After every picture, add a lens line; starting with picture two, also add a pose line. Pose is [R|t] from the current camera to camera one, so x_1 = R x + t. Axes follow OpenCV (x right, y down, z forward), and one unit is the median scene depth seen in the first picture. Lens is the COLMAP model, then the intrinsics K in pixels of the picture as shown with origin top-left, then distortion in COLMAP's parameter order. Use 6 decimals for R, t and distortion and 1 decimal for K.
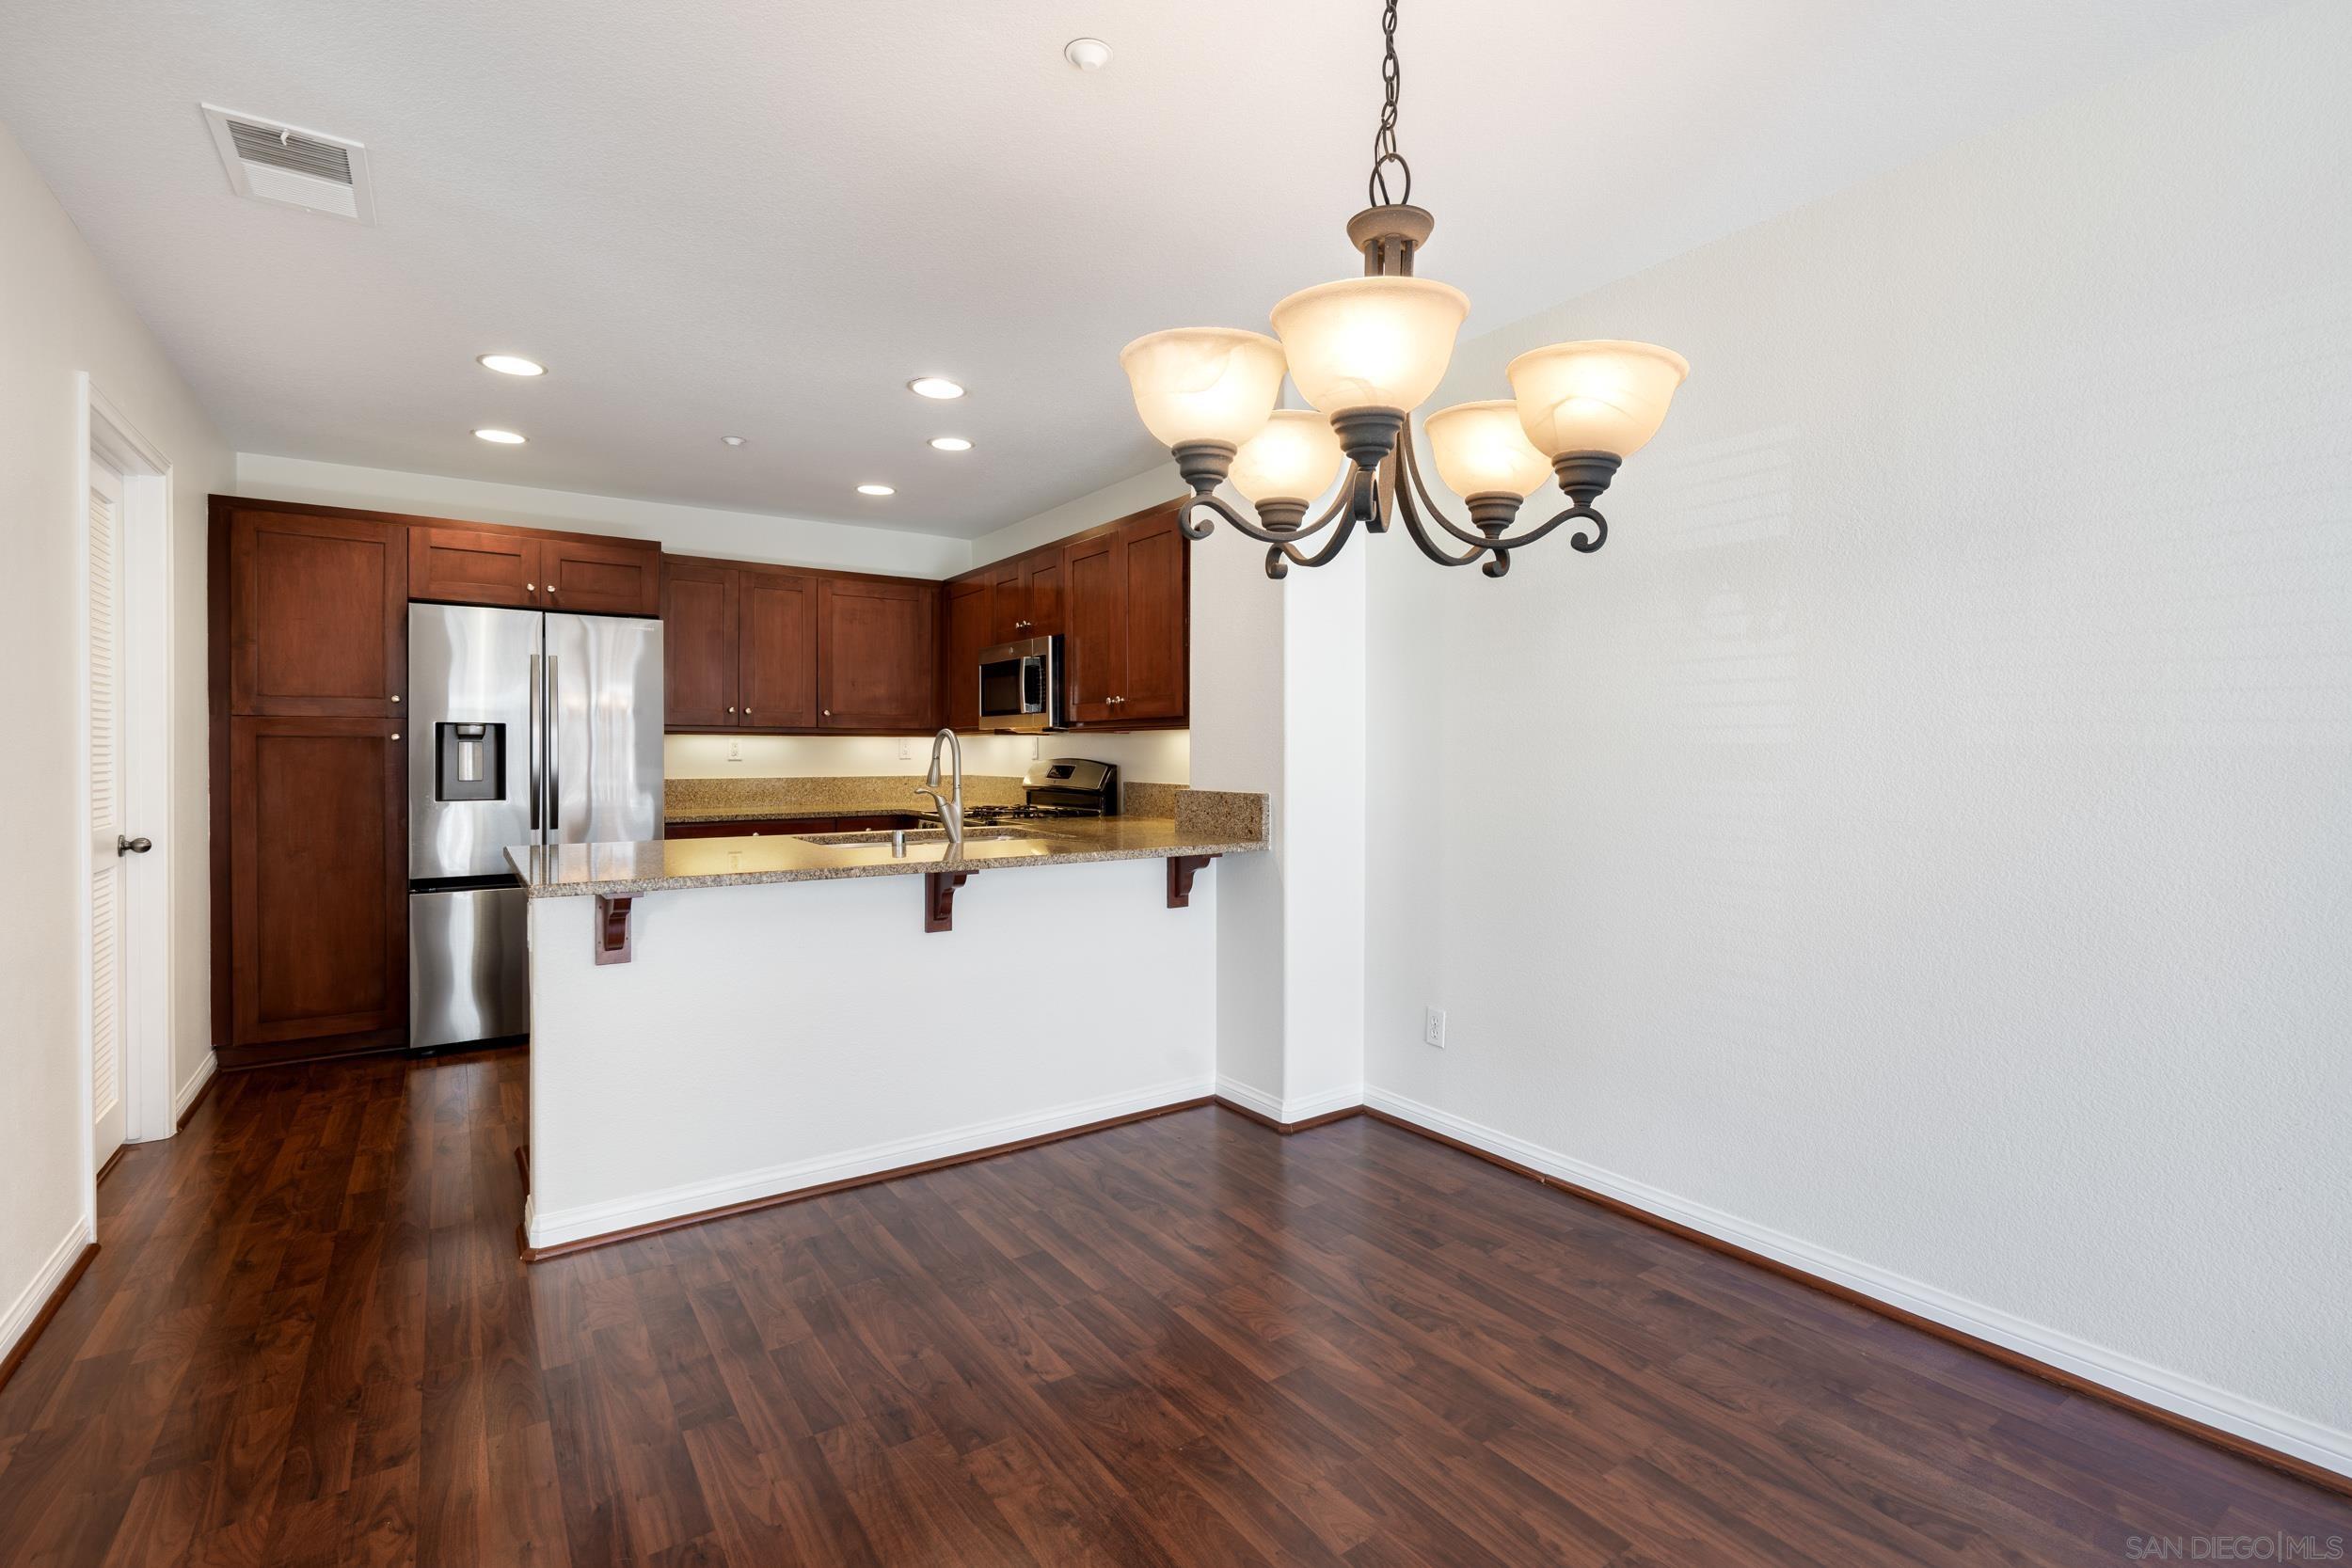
lens RADIAL K [[1073.1, 0, 1156.3], [0, 1073.1, 766.4], [0, 0, 1]] dist [-0.007509, 0.000755]
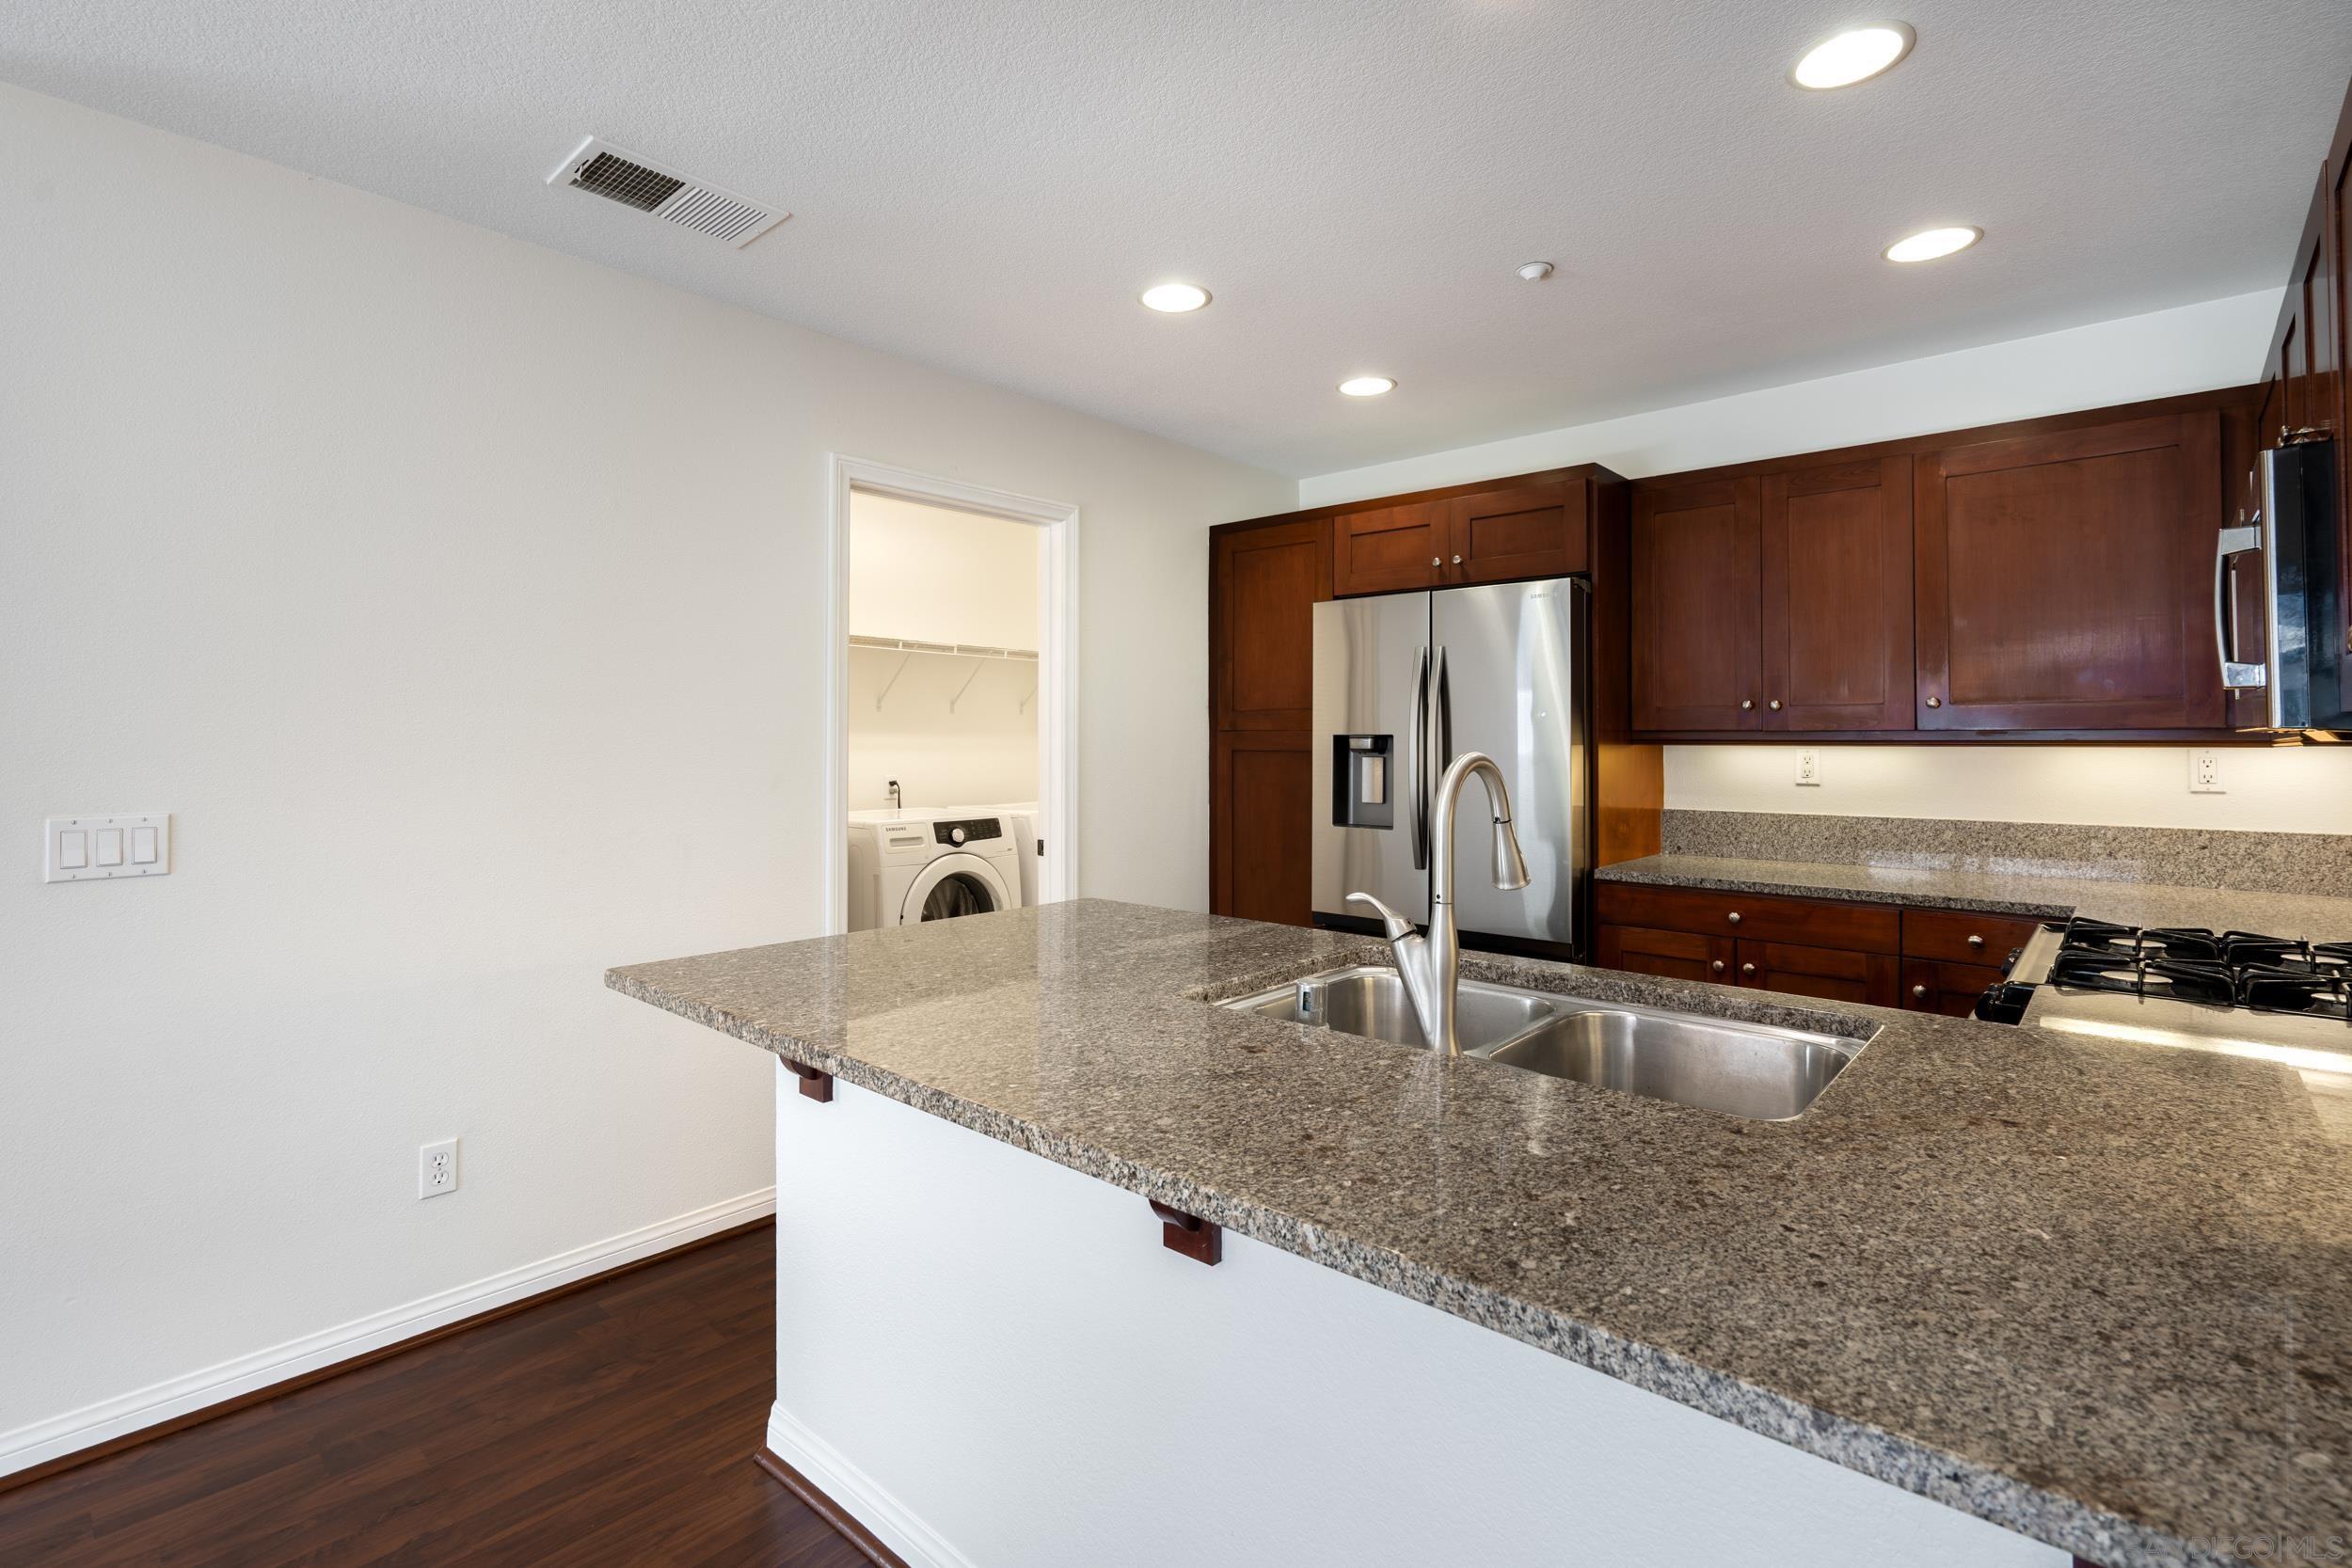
lens RADIAL K [[1073.1, 0, 1213.1], [0, 1073.1, 726.7], [0, 0, 1]] dist [-0.007509, 0.000755]
pose [[0.247184, -0.015559, -0.968844, 0.176824], [-0.014276, 0.999704, -0.019697, -0.034760], [0.968863, 0.018700, 0.246889, 0.810437]]
